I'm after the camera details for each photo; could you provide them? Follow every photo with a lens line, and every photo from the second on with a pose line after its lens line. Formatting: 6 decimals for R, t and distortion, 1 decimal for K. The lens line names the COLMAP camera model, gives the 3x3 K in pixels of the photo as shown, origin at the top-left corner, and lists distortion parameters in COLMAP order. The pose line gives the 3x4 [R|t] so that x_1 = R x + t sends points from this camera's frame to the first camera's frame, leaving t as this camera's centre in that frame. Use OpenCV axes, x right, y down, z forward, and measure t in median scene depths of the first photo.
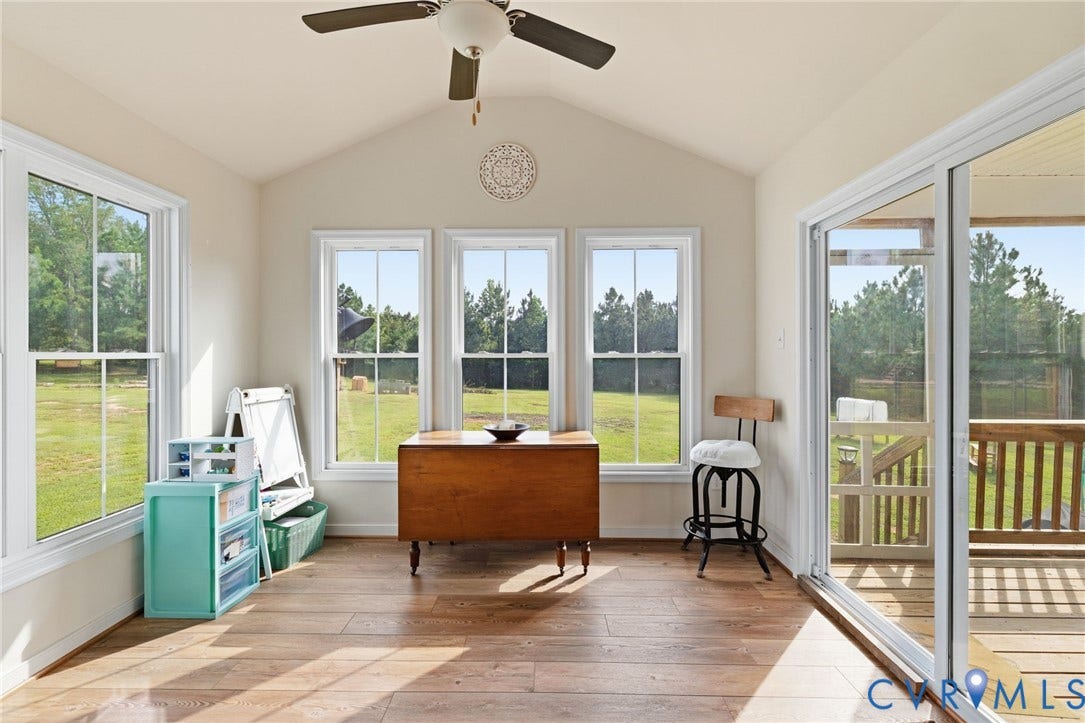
lens RADIAL K [[475.2, 0, 536.5], [0, 475.2, 360.6], [0, 0, 1]] dist [-0.004242, -0.000523]
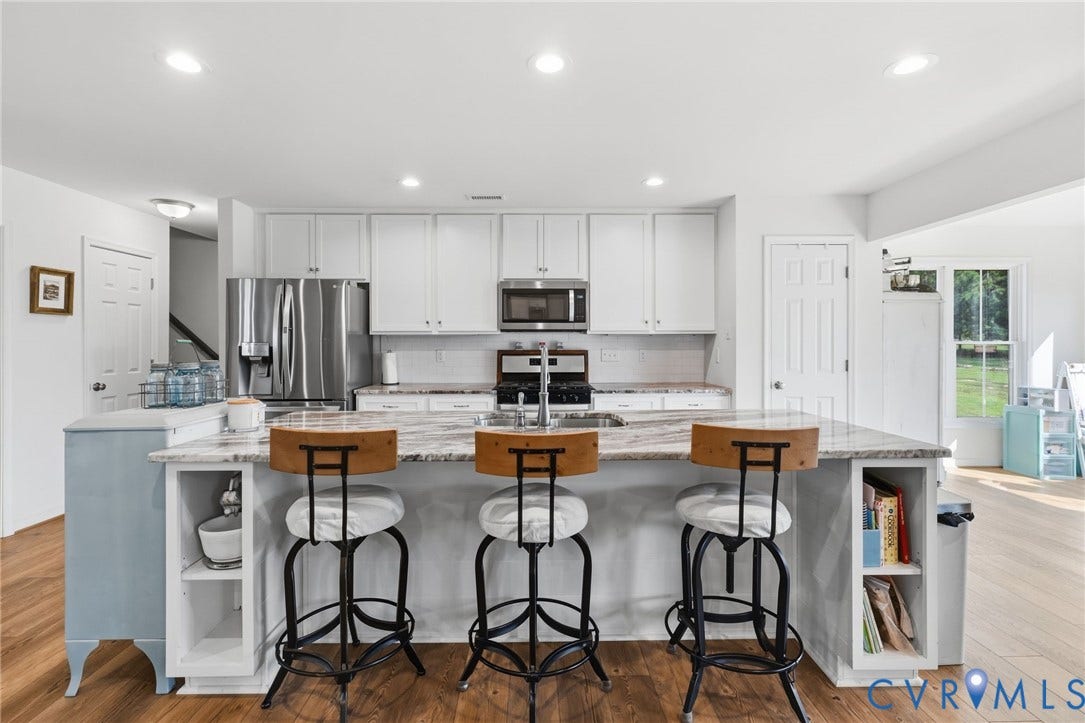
lens RADIAL K [[475.2, 0, 540.3], [0, 475.2, 343.8], [0, 0, 1]] dist [-0.004242, -0.000523]
pose [[0.025662, 0.002128, -0.999668, 0.946792], [0.003886, 0.999990, 0.002228, -0.016067], [0.999663, -0.003941, 0.025653, -0.860585]]
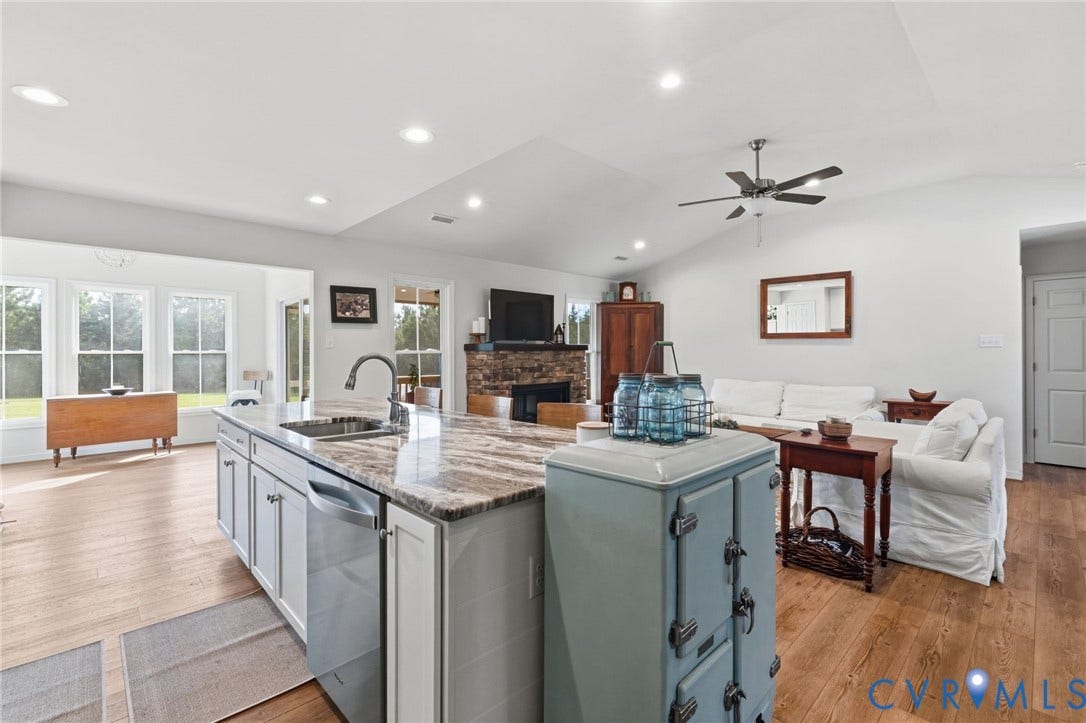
lens RADIAL K [[475.6, 0, 544.9], [0, 475.6, 356.0], [0, 0, 1]] dist [-0.004242, -0.000523]
pose [[0.705307, -0.006780, 0.708869, -0.210230], [0.001809, 0.999968, 0.007764, -0.007522], [-0.708900, -0.004193, 0.705297, -1.668531]]
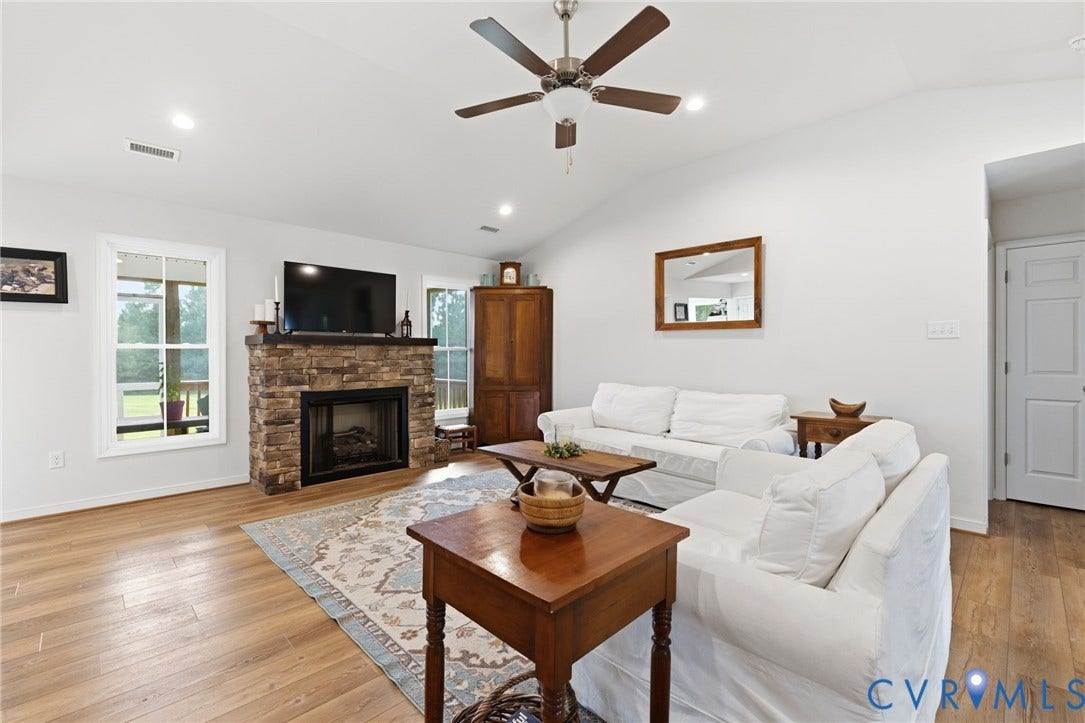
lens RADIAL K [[475.2, 0, 538.2], [0, 475.2, 358.8], [0, 0, 1]] dist [-0.004242, -0.000523]
pose [[0.693856, -0.007830, 0.720071, 0.577284], [0.000333, 0.999944, 0.010552, 0.014049], [-0.720114, -0.007081, 0.693820, -1.694799]]
